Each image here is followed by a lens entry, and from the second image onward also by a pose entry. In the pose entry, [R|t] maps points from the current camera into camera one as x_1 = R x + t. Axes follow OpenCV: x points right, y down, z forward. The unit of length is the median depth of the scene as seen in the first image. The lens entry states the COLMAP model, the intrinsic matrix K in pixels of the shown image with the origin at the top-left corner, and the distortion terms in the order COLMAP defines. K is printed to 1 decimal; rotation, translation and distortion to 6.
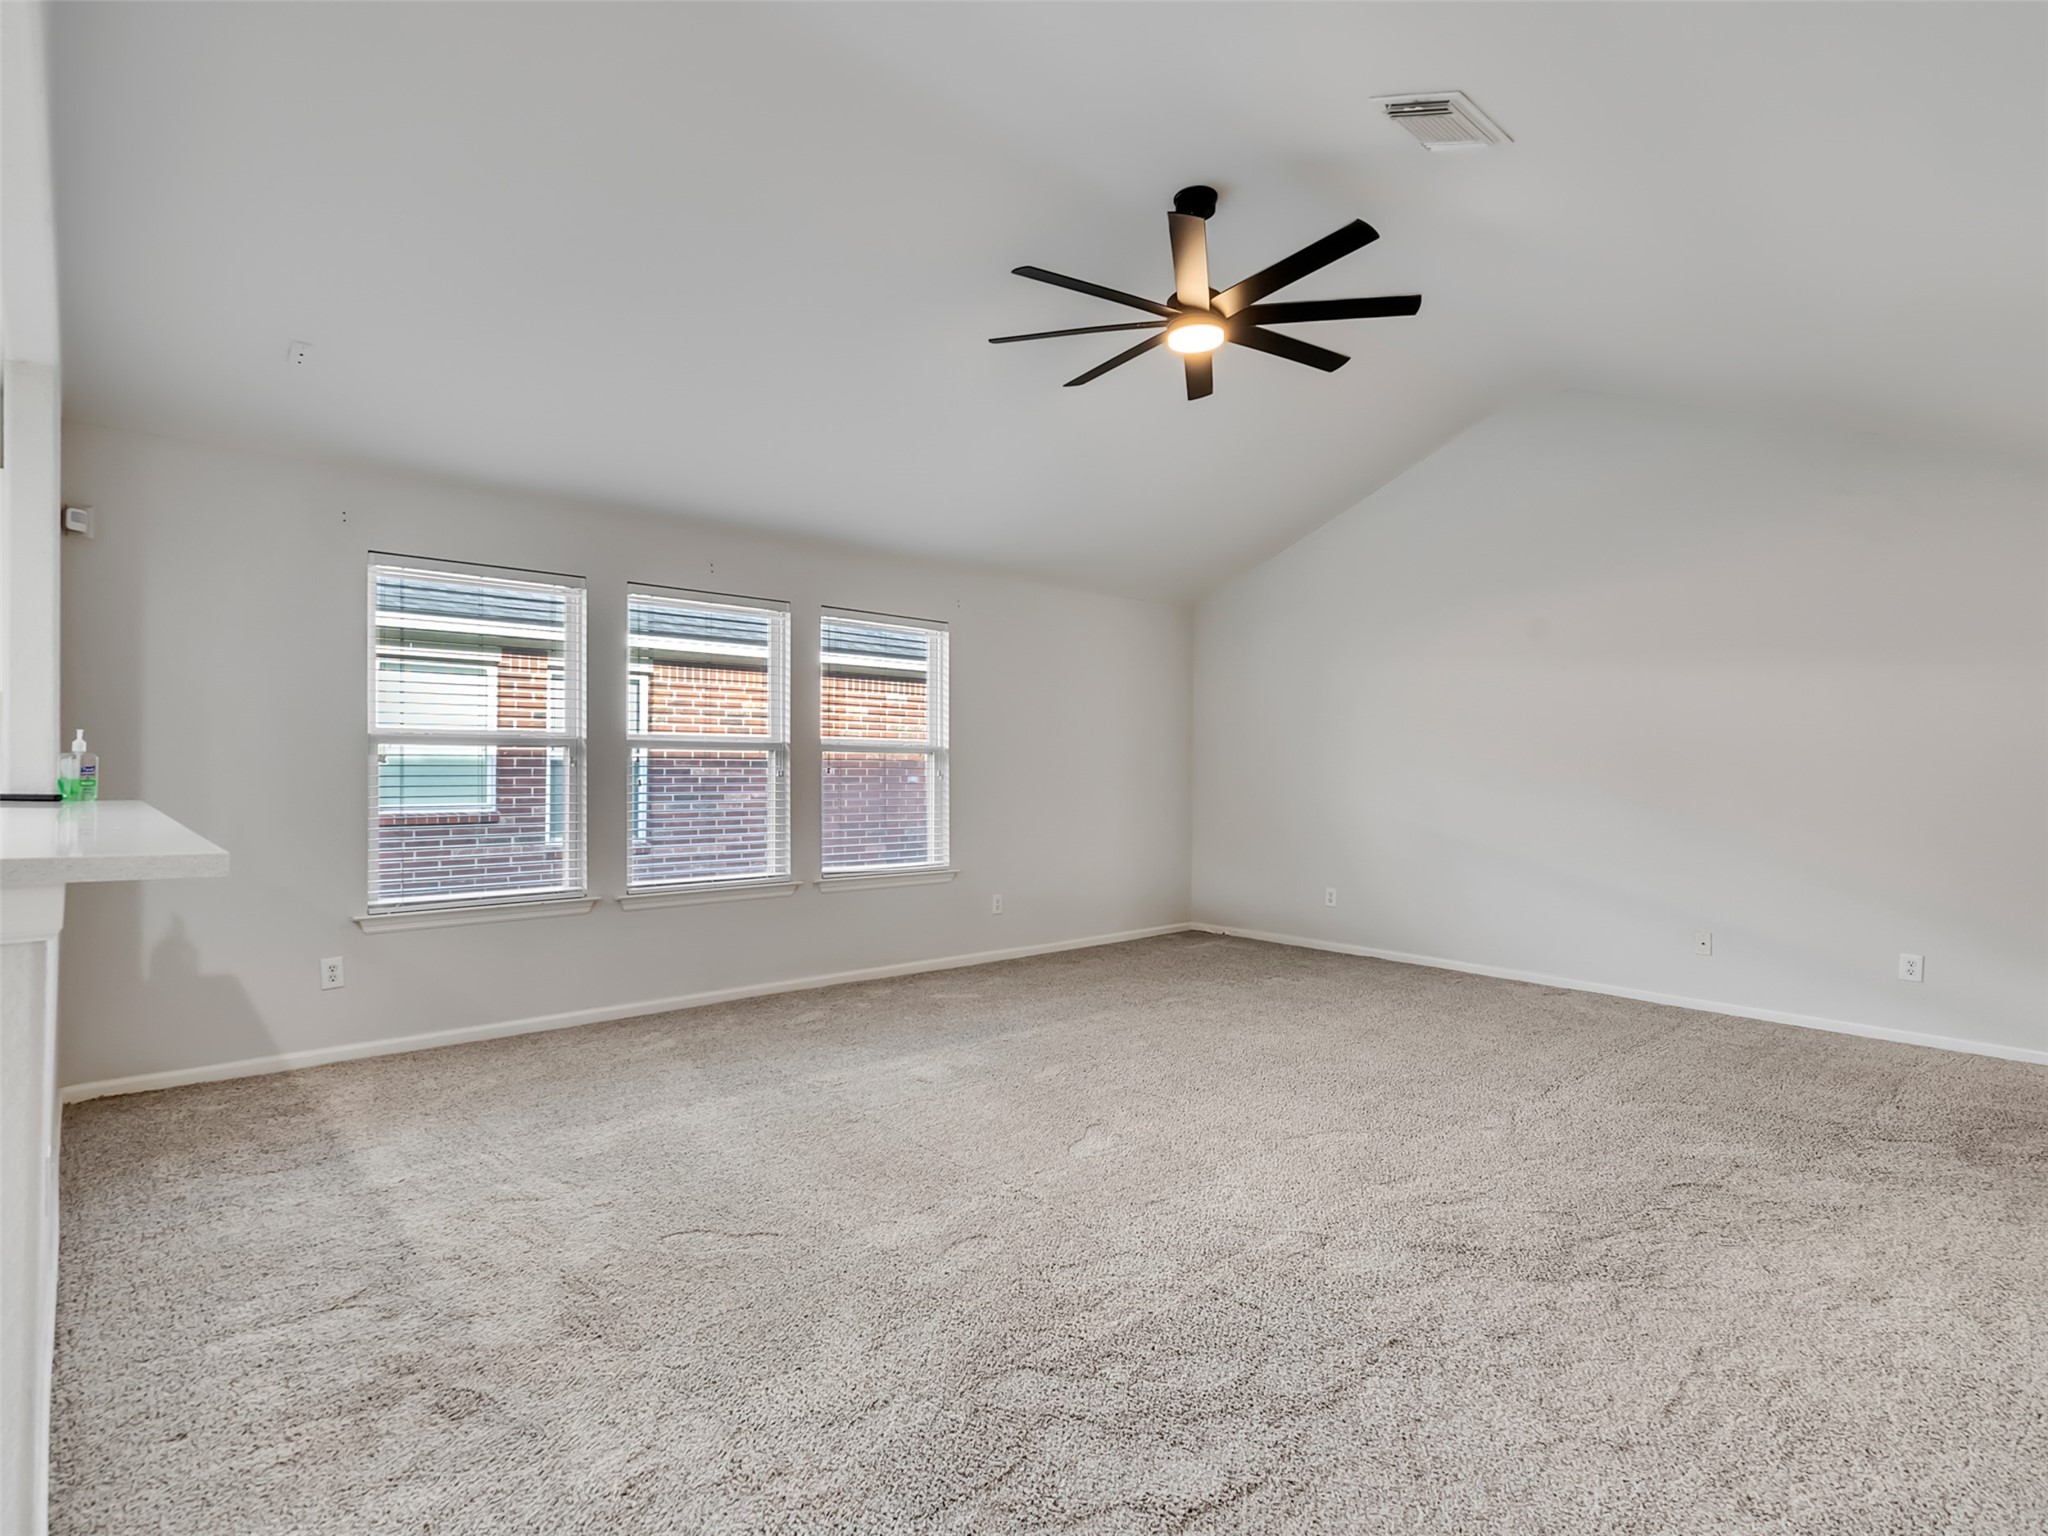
lens RADIAL K [[1044.0, 0, 996.5], [0, 1044.0, 766.4], [0, 0, 1]] dist [-0.005090, 0.001809]
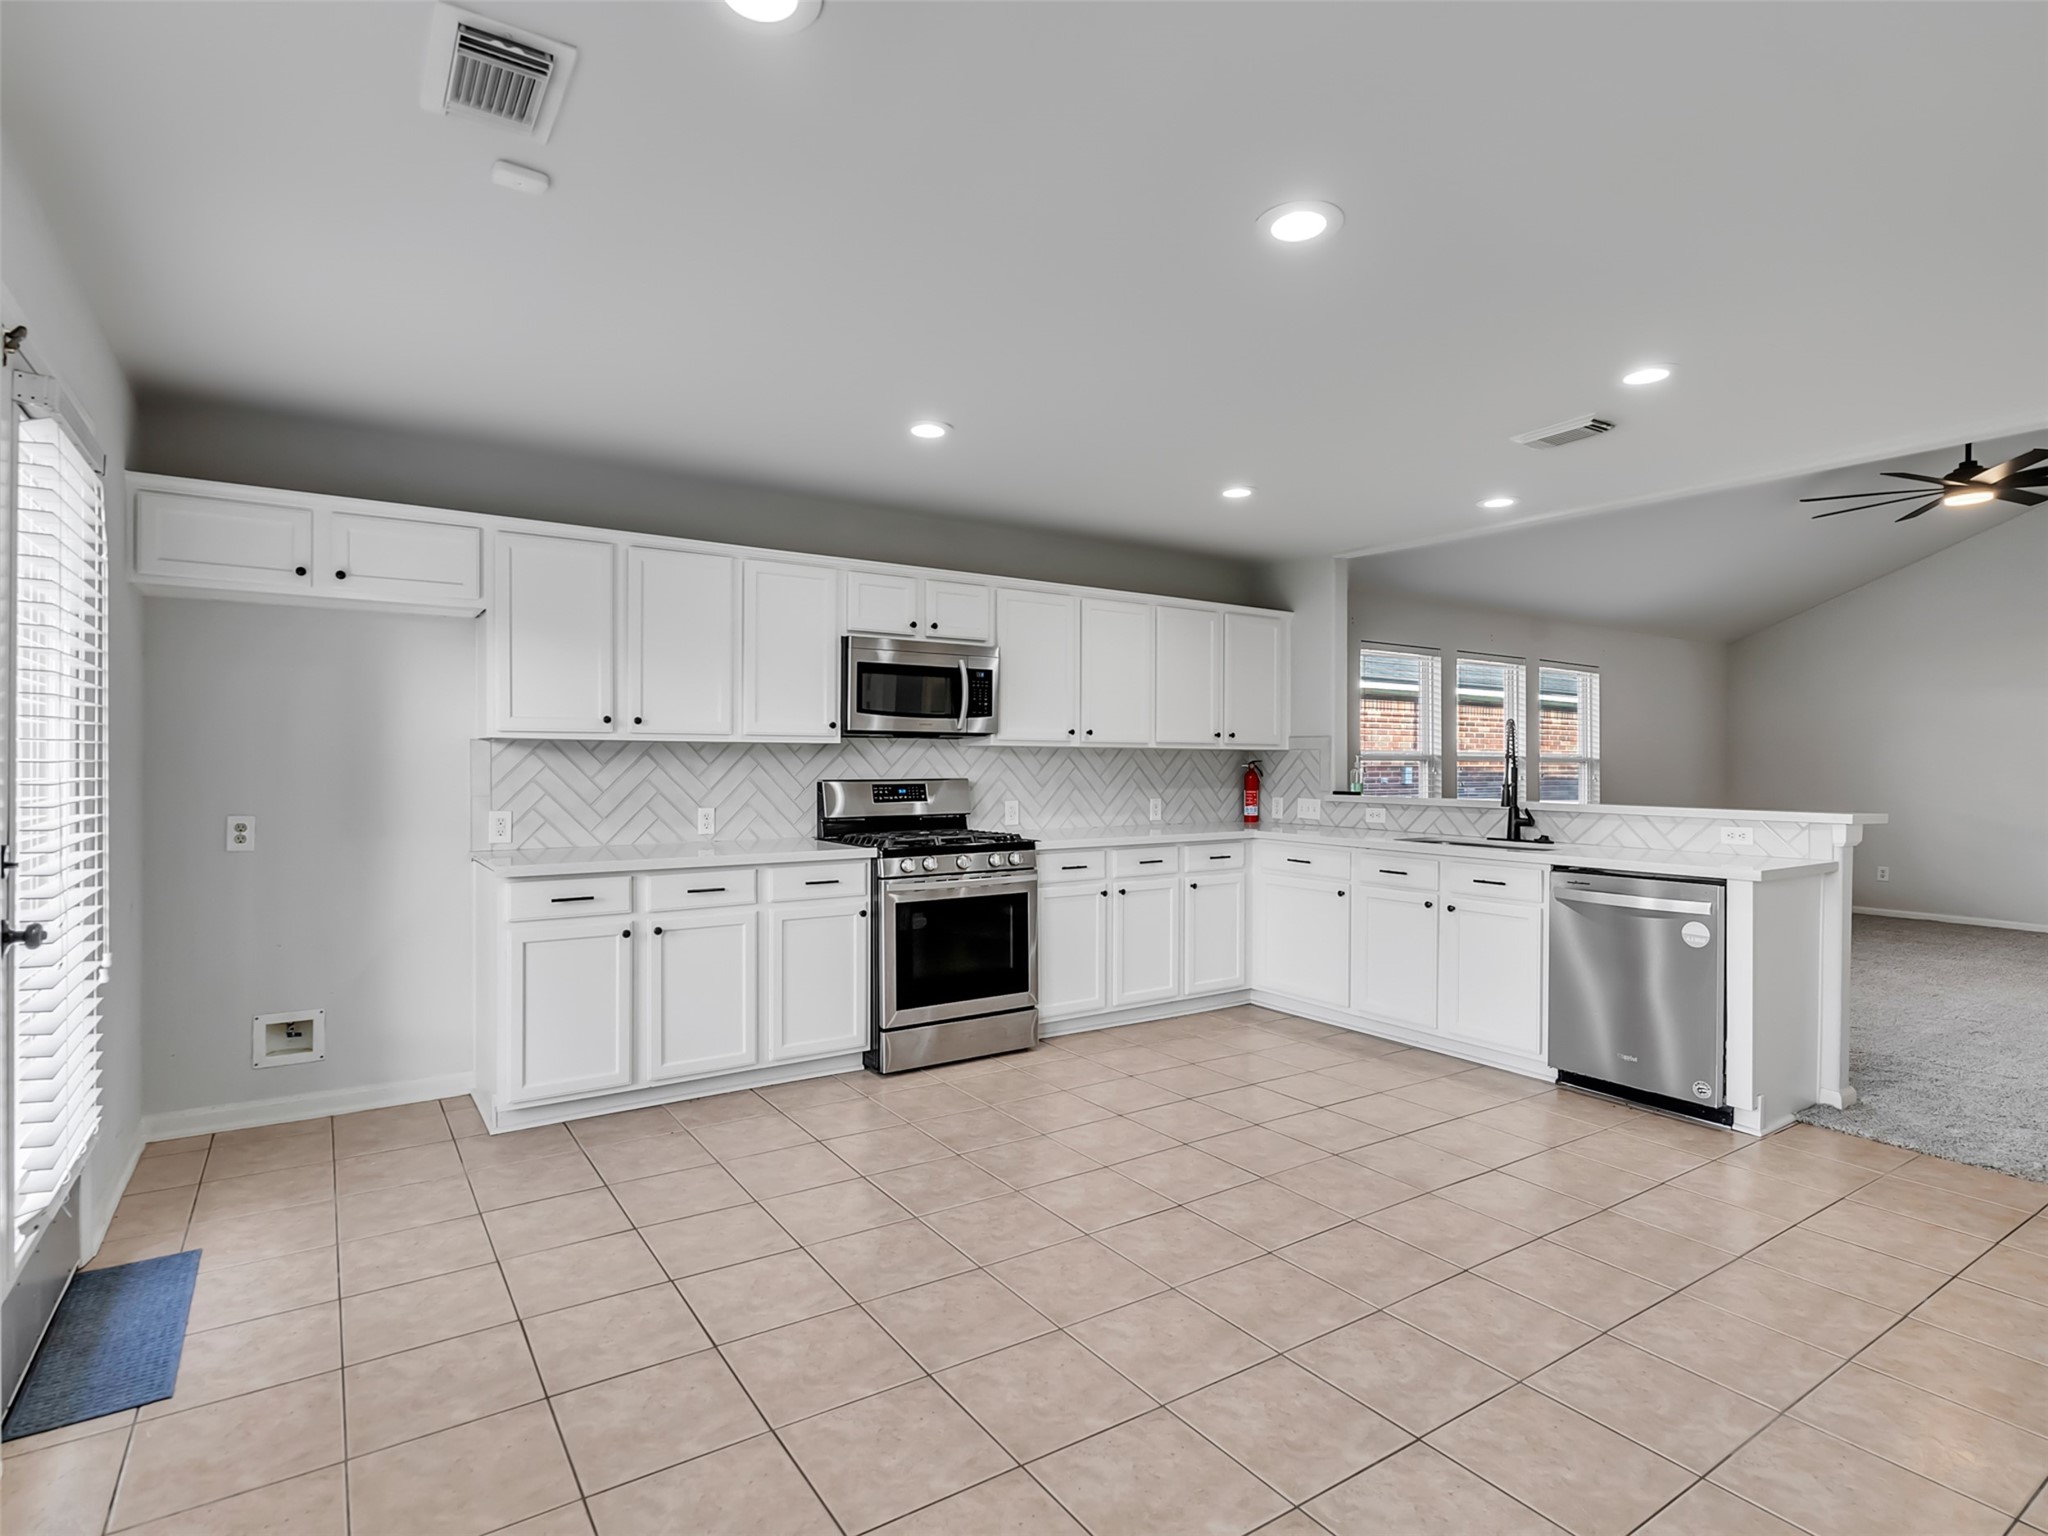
lens RADIAL K [[1044.0, 0, 1005.3], [0, 1044.0, 758.0], [0, 0, 1]] dist [-0.005090, 0.001809]
pose [[0.989880, -0.003660, -0.141857, -1.098735], [0.002463, 0.999960, -0.008616, -0.015860], [0.141883, 0.008179, 0.989850, -0.805221]]
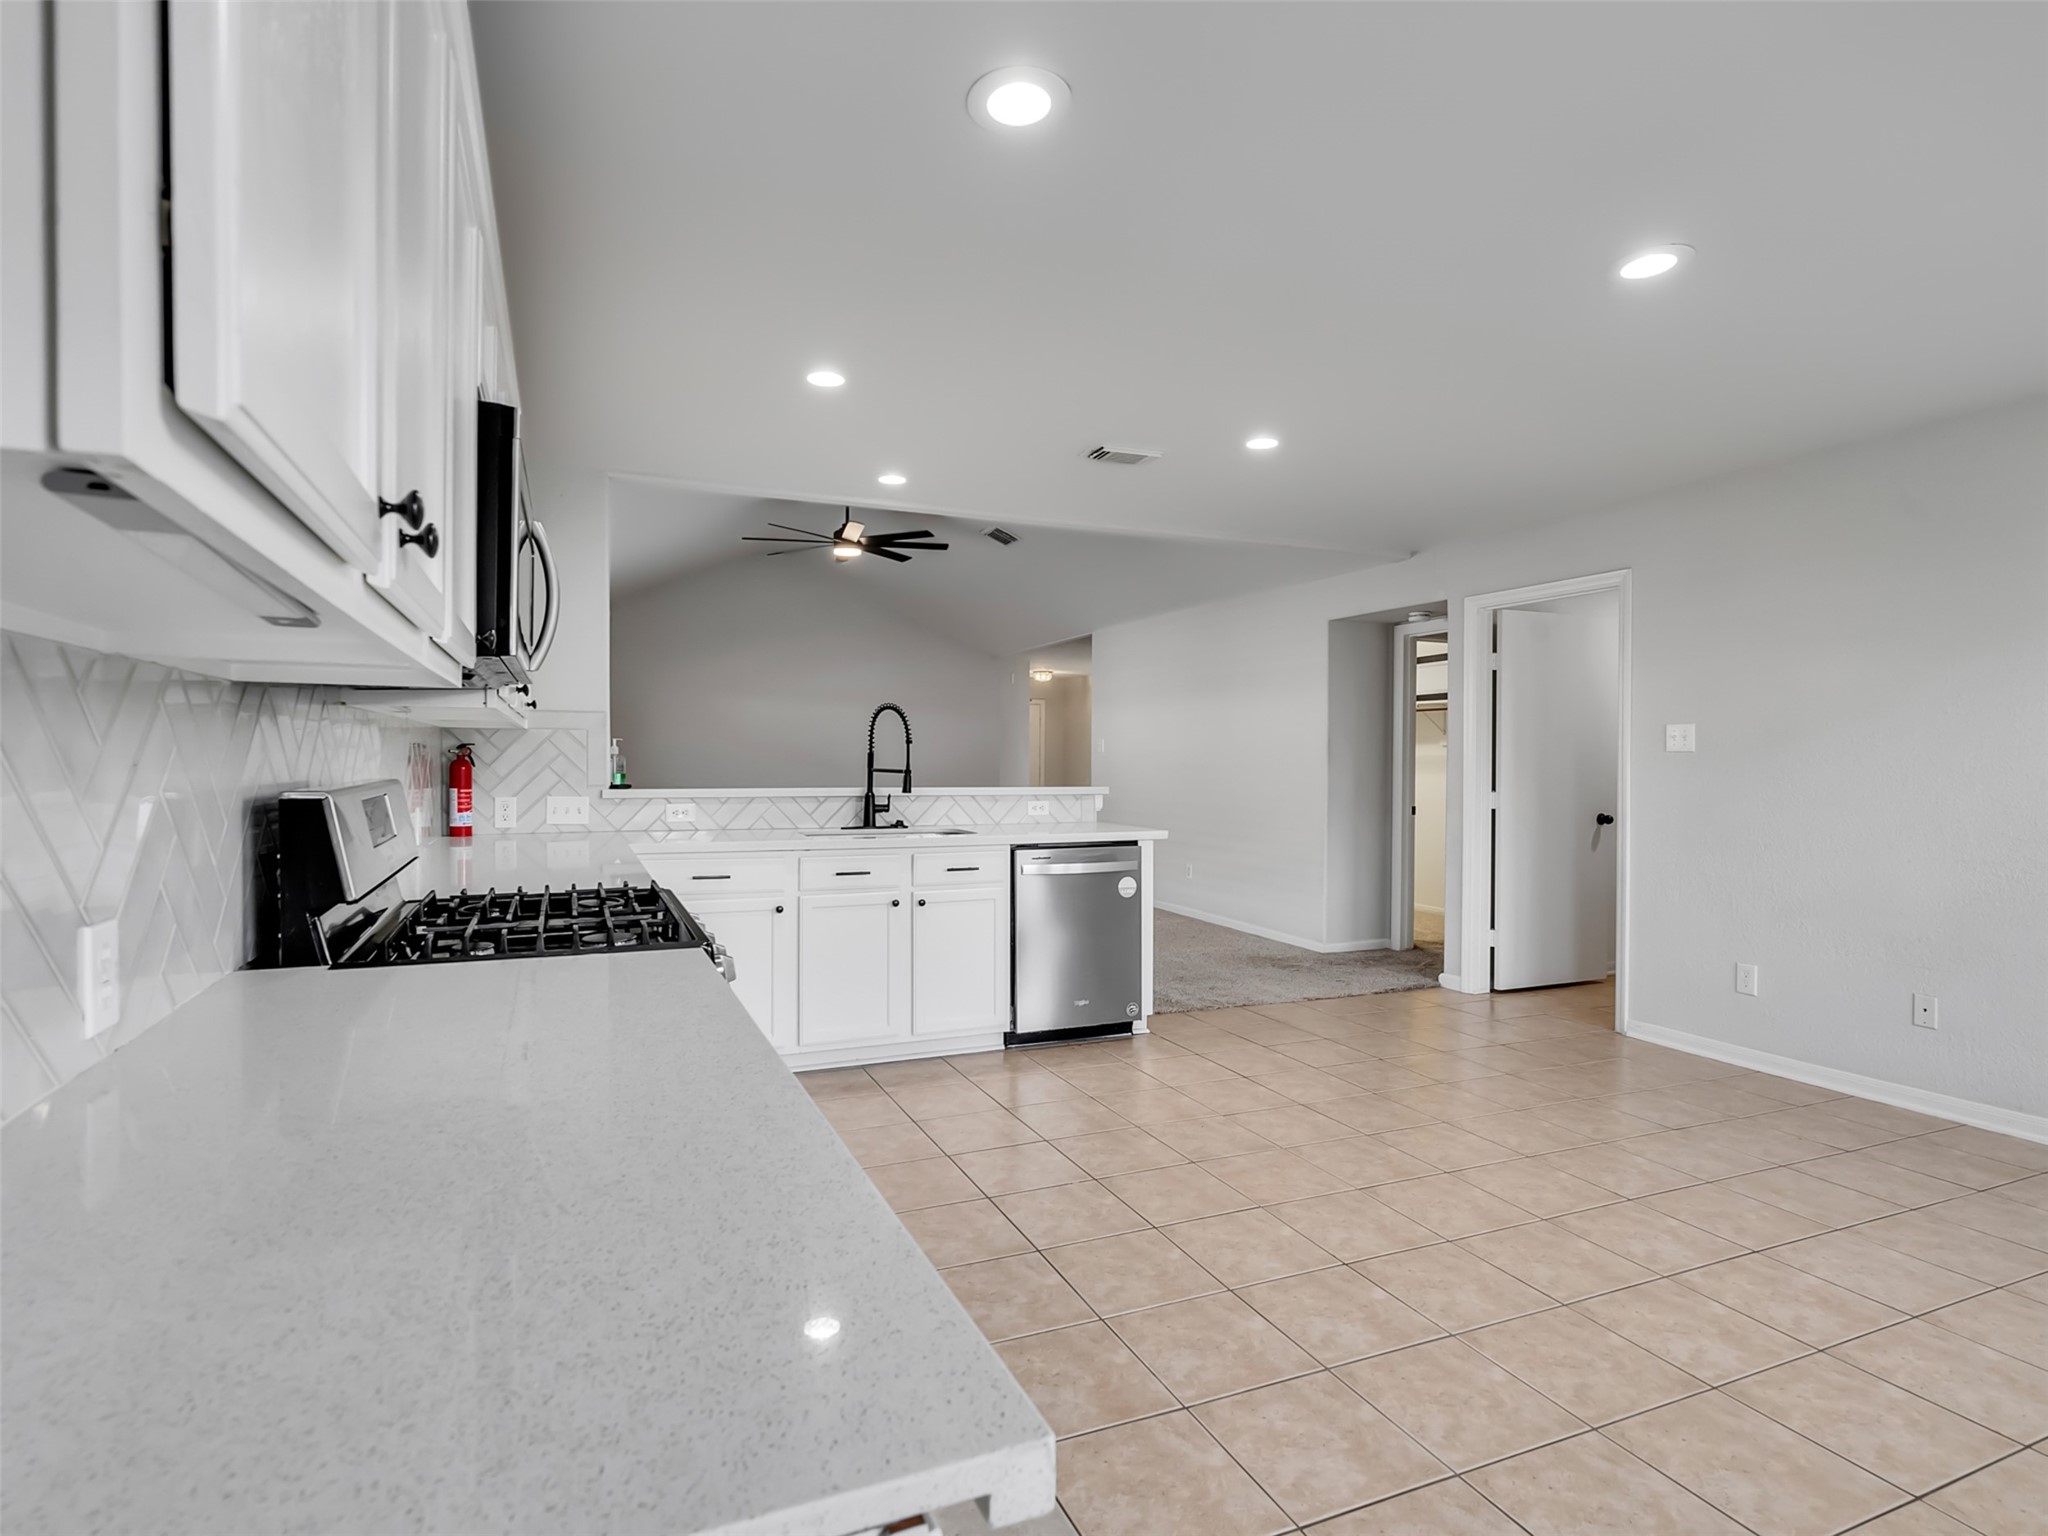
lens RADIAL K [[1044.0, 0, 1003.0], [0, 1044.0, 771.5], [0, 0, 1]] dist [-0.005090, 0.001809]
pose [[0.327265, -0.021315, 0.944692, -1.826280], [0.000574, 0.999750, 0.022358, -0.019448], [-0.944932, -0.006774, 0.327196, 0.034105]]
